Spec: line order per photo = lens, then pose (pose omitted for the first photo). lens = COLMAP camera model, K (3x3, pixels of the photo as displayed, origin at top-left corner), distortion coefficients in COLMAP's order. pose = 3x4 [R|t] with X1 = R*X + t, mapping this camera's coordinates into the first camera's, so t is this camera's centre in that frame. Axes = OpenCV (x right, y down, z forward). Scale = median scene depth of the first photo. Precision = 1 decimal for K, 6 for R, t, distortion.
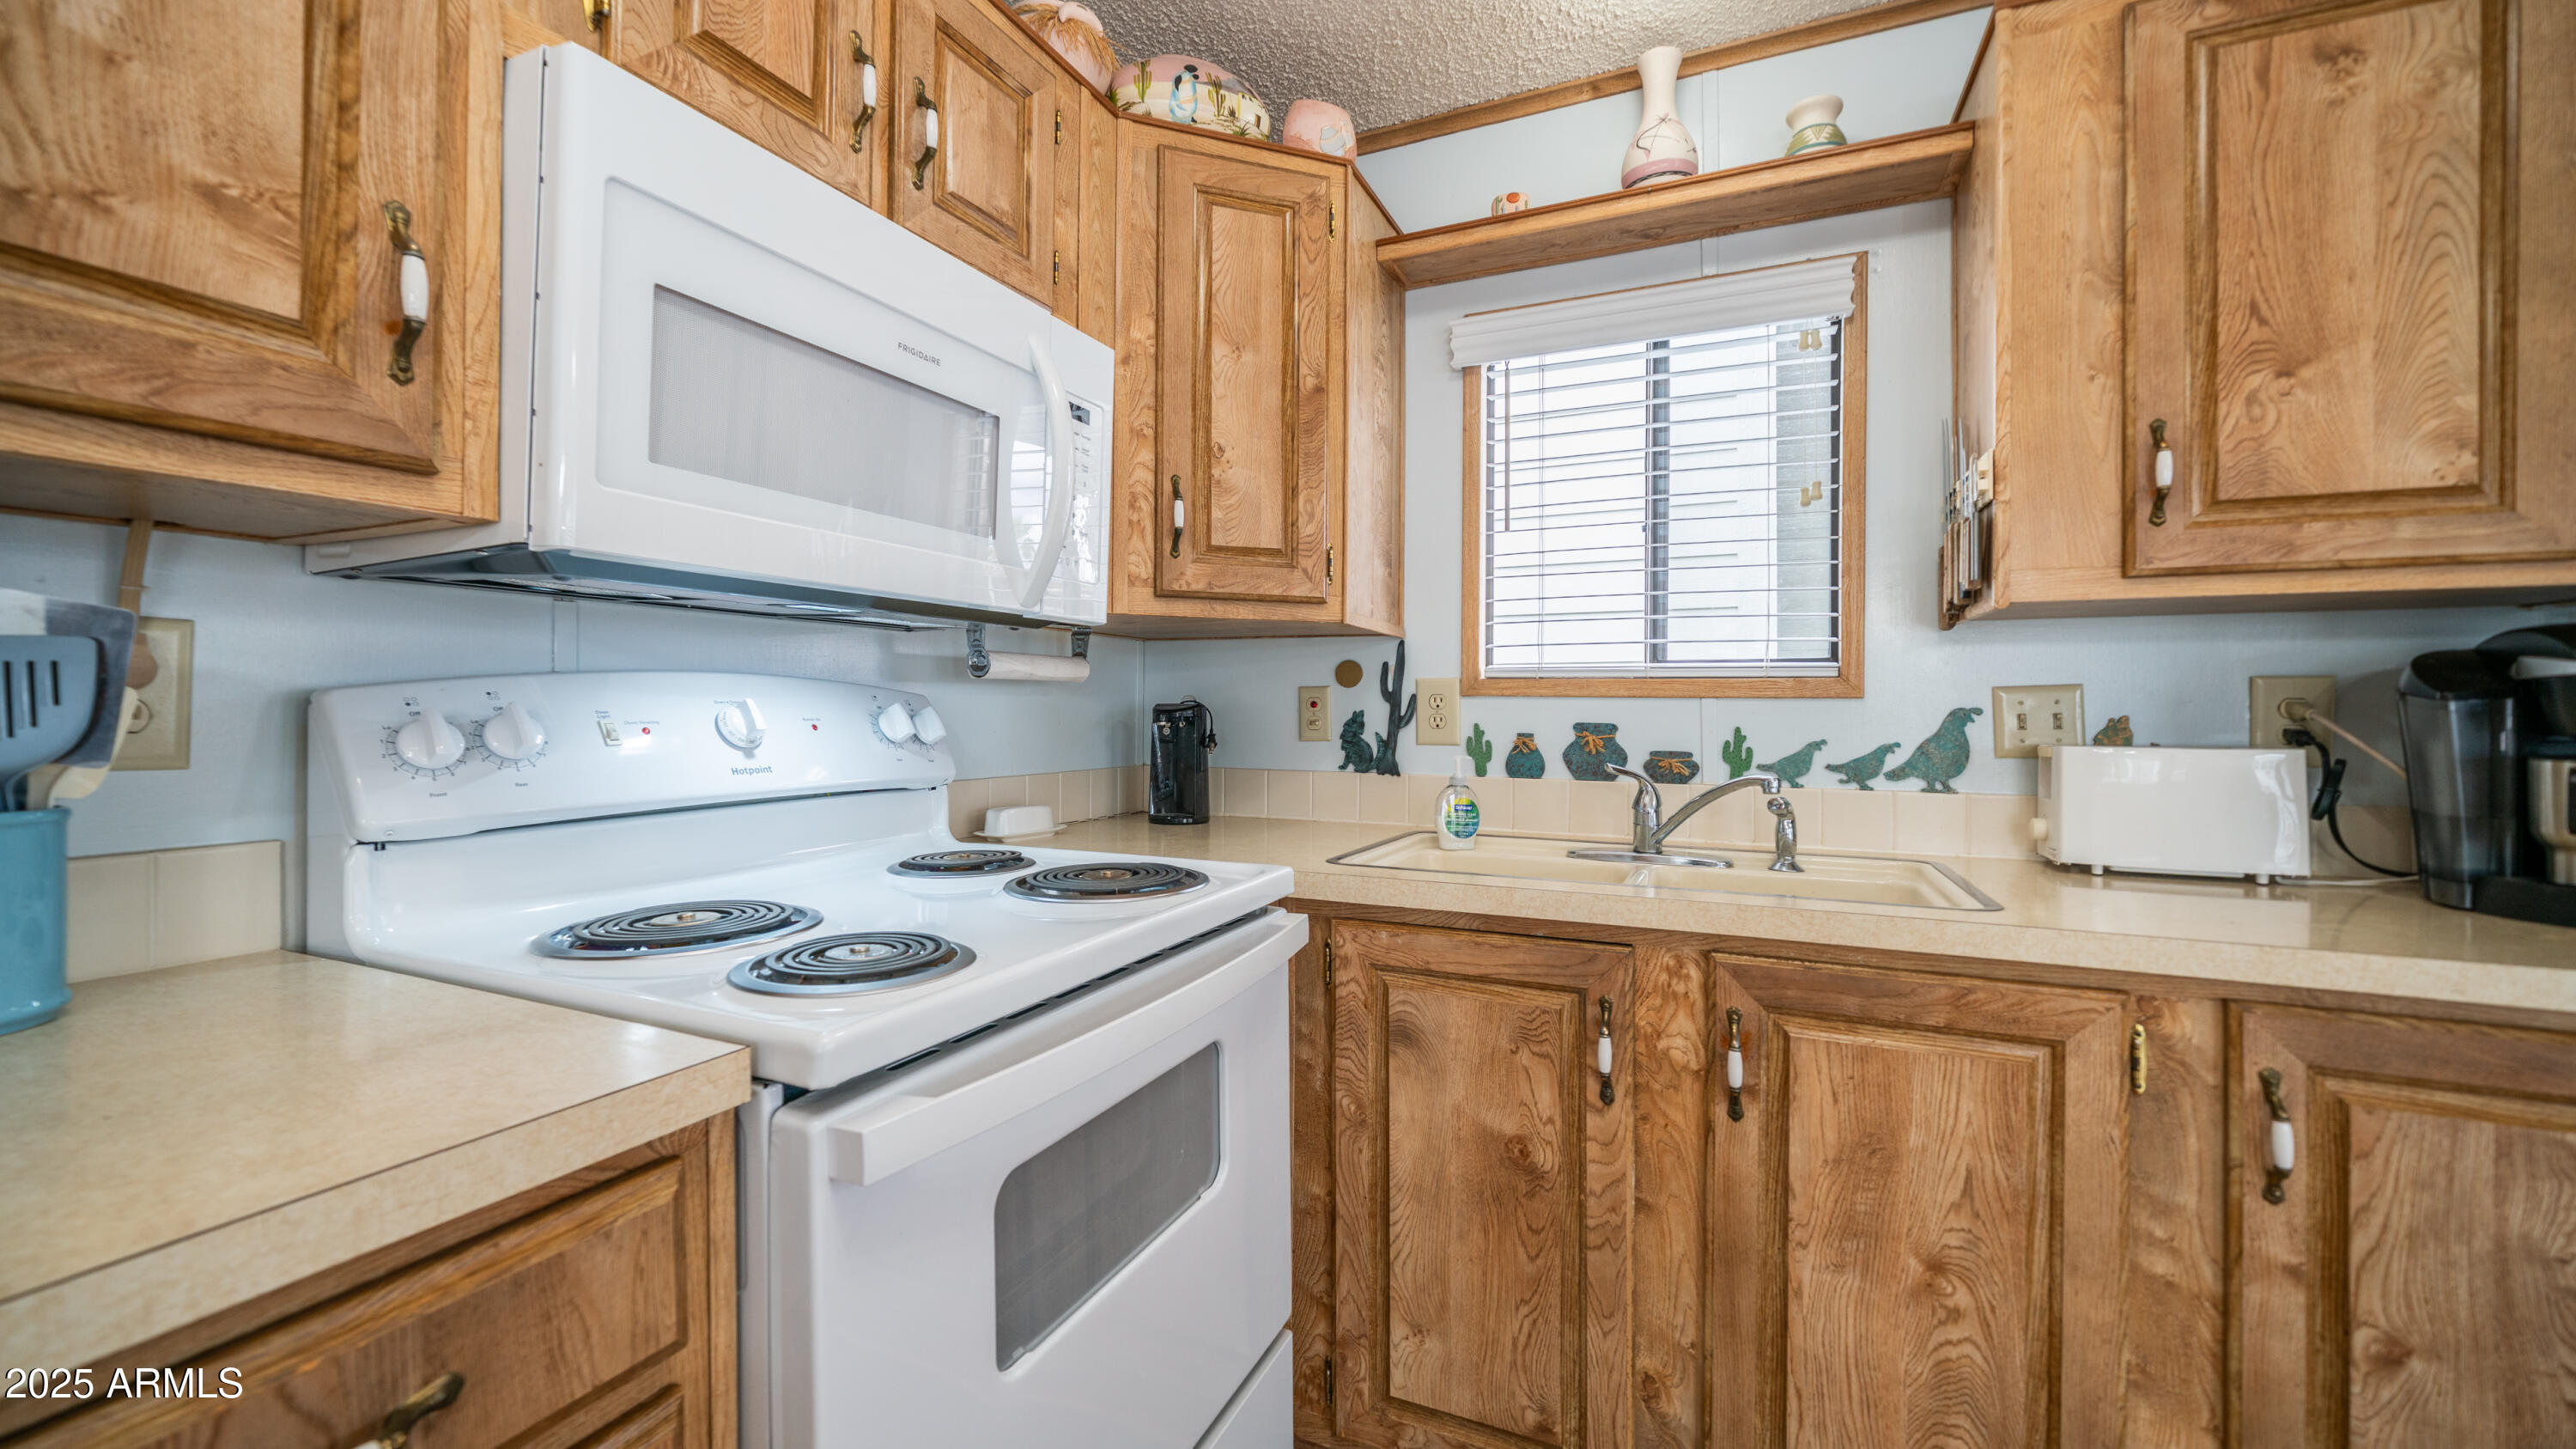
lens RADIAL K [[1003.3, 0, 1261.6], [0, 1003.3, 705.4], [0, 0, 1]] dist [-0.006467, 0.001182]
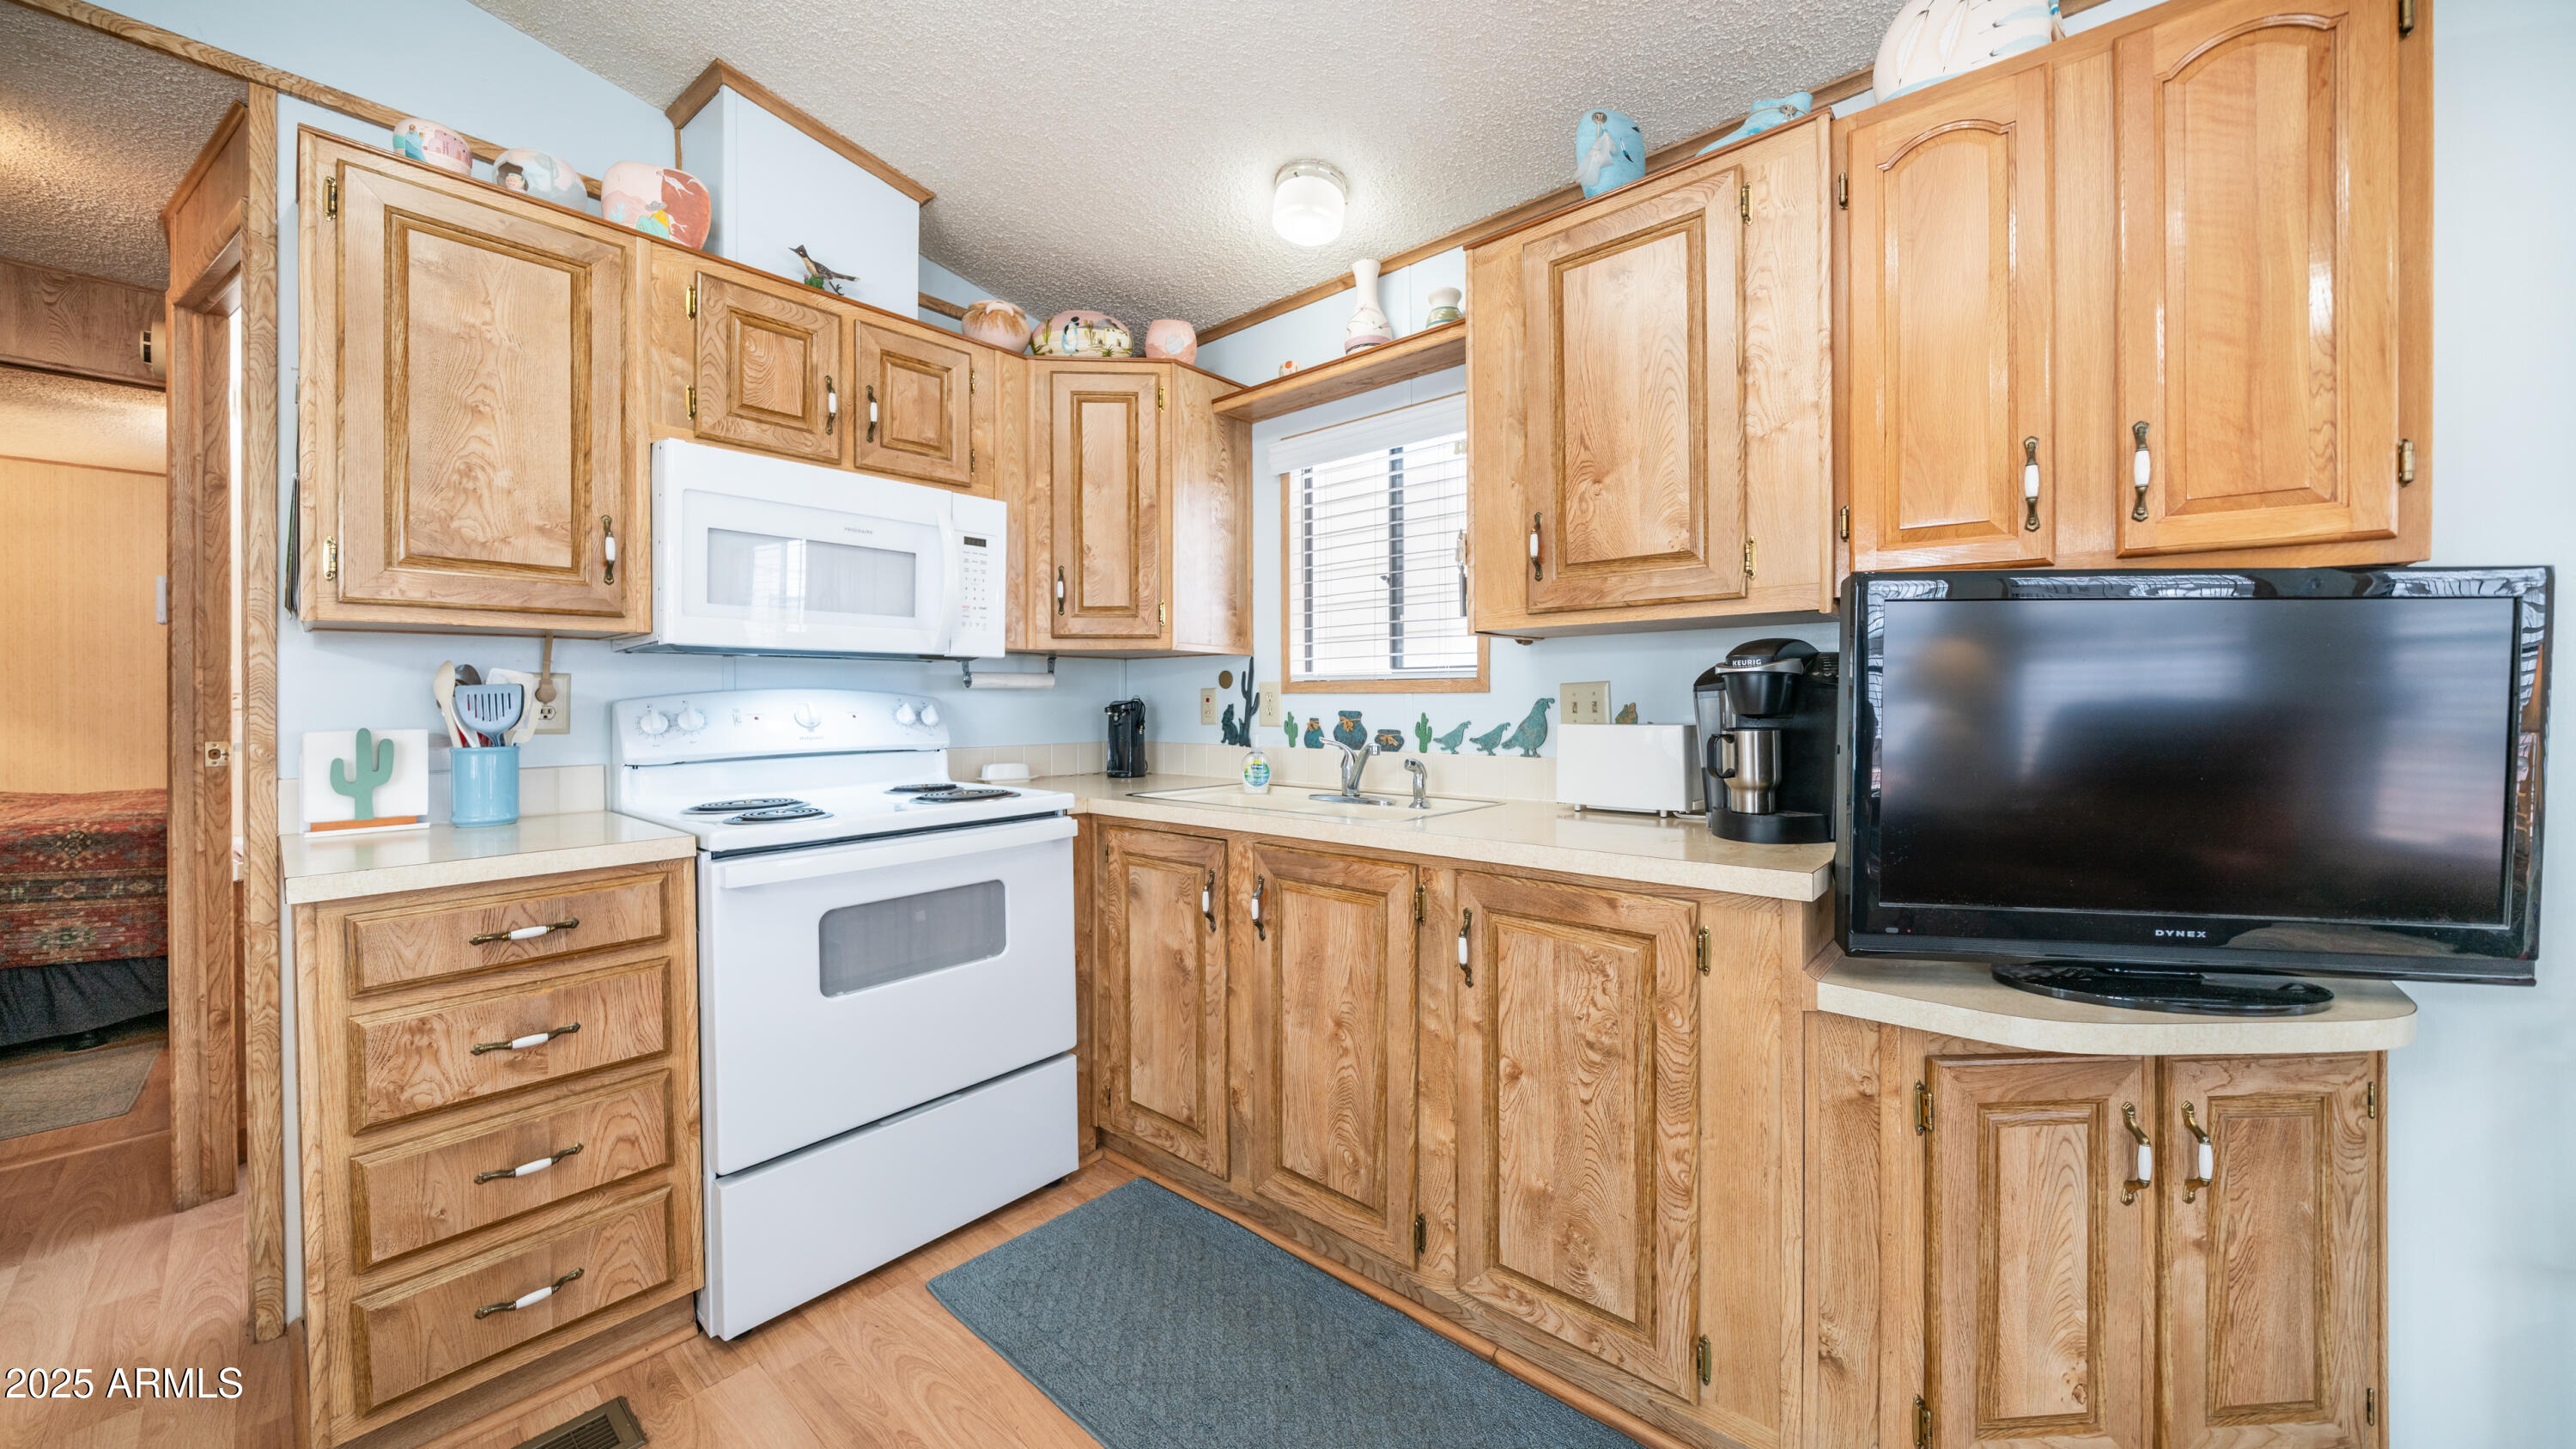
lens RADIAL K [[904.6, 0, 1278.3], [0, 904.6, 701.1], [0, 0, 1]] dist [-0.008139, 0.000623]
pose [[0.958351, -0.011213, -0.285372, 0.876858], [0.011954, 0.999928, 0.000855, 0.001187], [0.285342, -0.004231, 0.958416, -0.447931]]
